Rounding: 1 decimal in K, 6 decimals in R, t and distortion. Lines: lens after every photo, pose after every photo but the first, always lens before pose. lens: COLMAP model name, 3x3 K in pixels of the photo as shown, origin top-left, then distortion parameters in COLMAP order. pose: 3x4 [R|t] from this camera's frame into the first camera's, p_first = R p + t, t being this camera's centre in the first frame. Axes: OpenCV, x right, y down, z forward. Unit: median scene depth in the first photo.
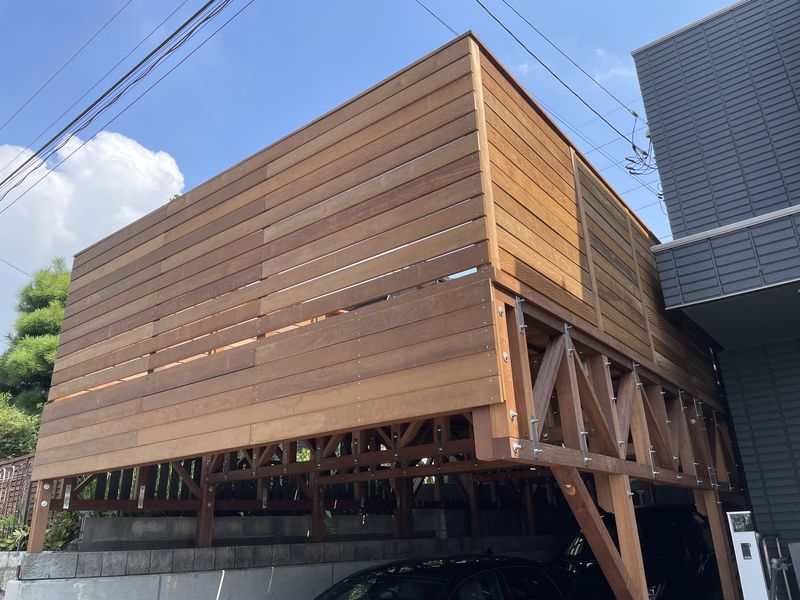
lens RADIAL K [[607.1, 0, 396.8], [0, 607.1, 297.5], [0, 0, 1]] dist [0.040336, -0.027190]
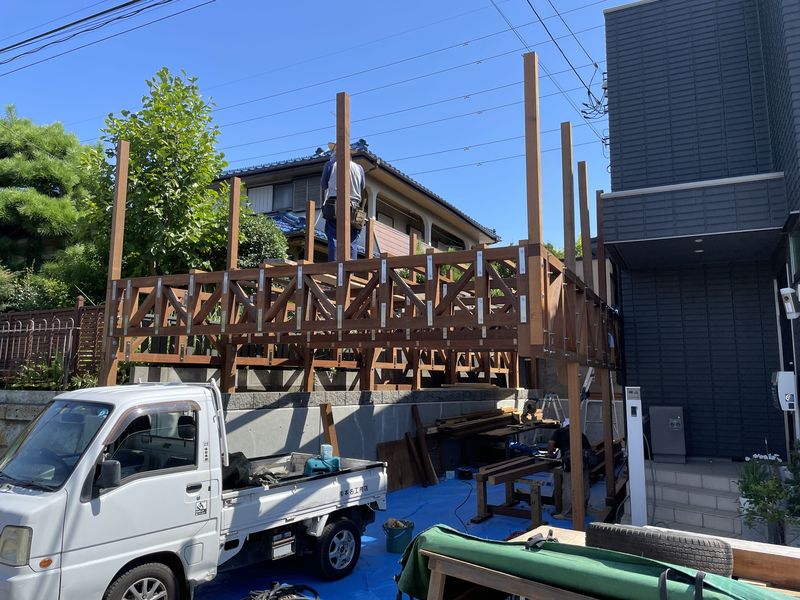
lens RADIAL K [[607.1, 0, 399.9], [0, 607.1, 297.3], [0, 0, 1]] dist [0.040336, -0.027190]
pose [[0.975330, 0.068856, 0.209739, -0.213721], [-0.116039, 0.968171, 0.221764, -0.086859], [-0.187793, -0.240631, 0.952276, -0.181228]]
